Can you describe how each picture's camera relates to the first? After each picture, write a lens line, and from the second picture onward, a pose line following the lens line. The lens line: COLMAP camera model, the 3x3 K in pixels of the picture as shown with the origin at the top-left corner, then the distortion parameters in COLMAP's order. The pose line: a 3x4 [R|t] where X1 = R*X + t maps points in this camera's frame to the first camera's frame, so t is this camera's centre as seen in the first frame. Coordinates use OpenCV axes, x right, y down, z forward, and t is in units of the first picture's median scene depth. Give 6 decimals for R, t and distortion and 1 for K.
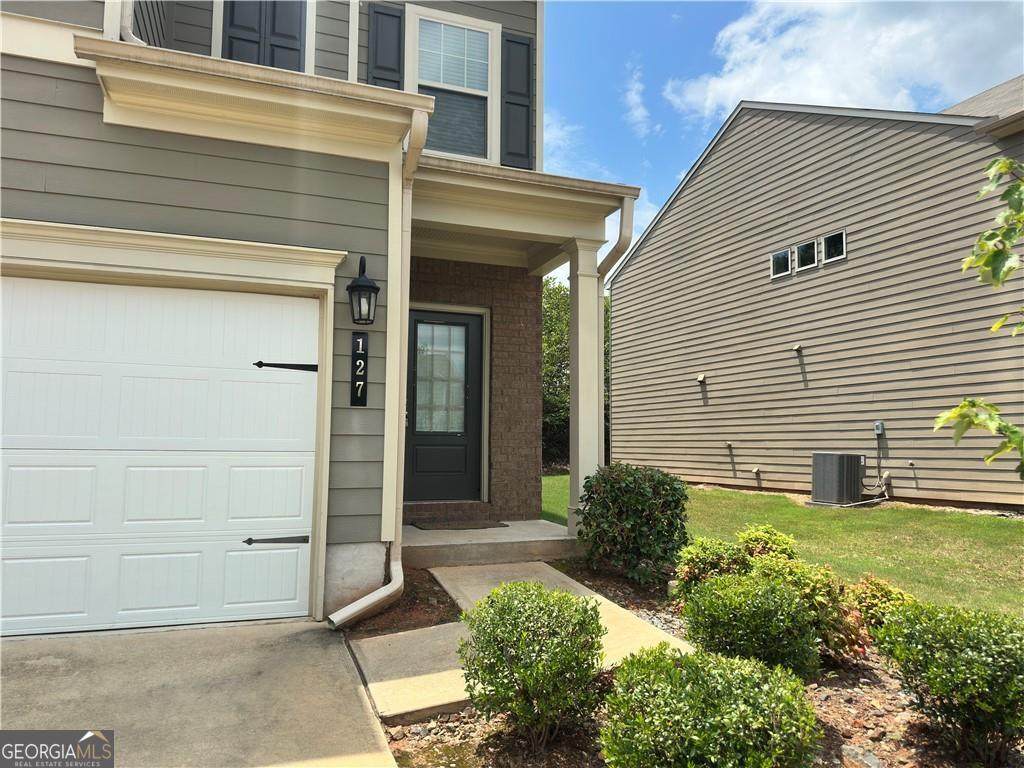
lens RADIAL K [[725.7, 0, 512.0], [0, 725.7, 384.0], [0, 0, 1]] dist [0.100494, -0.000324]
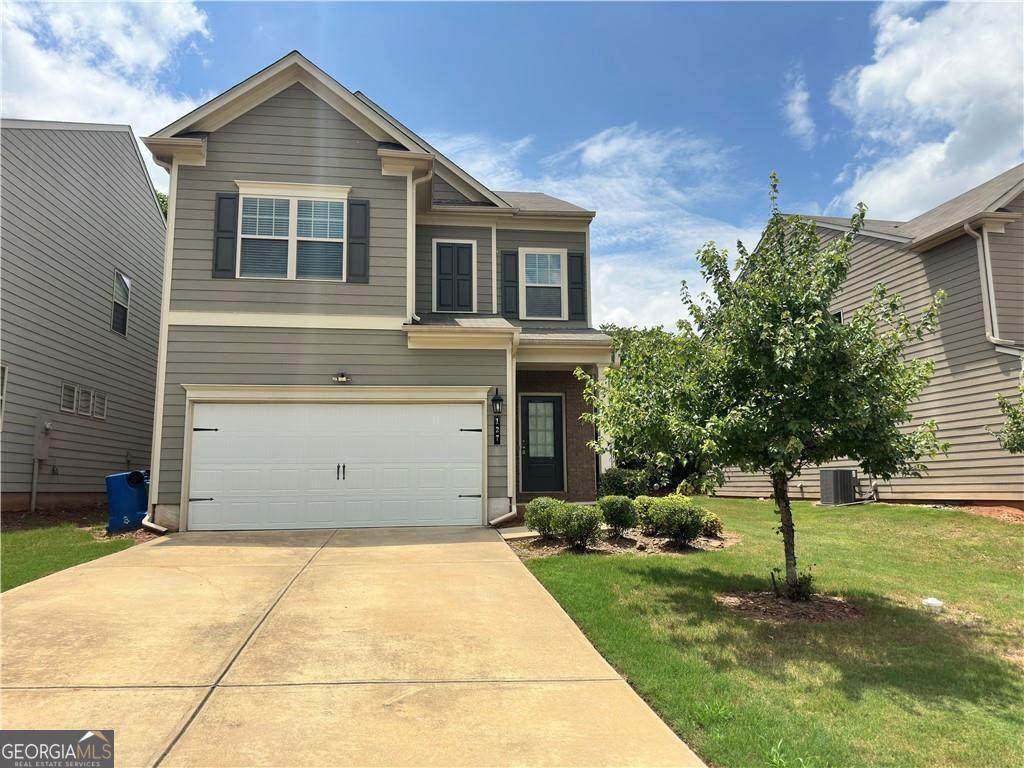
lens RADIAL K [[725.7, 0, 512.0], [0, 725.7, 384.0], [0, 0, 1]] dist [0.100494, -0.000324]
pose [[0.975827, -0.047659, -0.213284, 0.256331], [0.036523, 0.997771, -0.055853, -0.024497], [0.215471, 0.046713, 0.975392, -0.969923]]
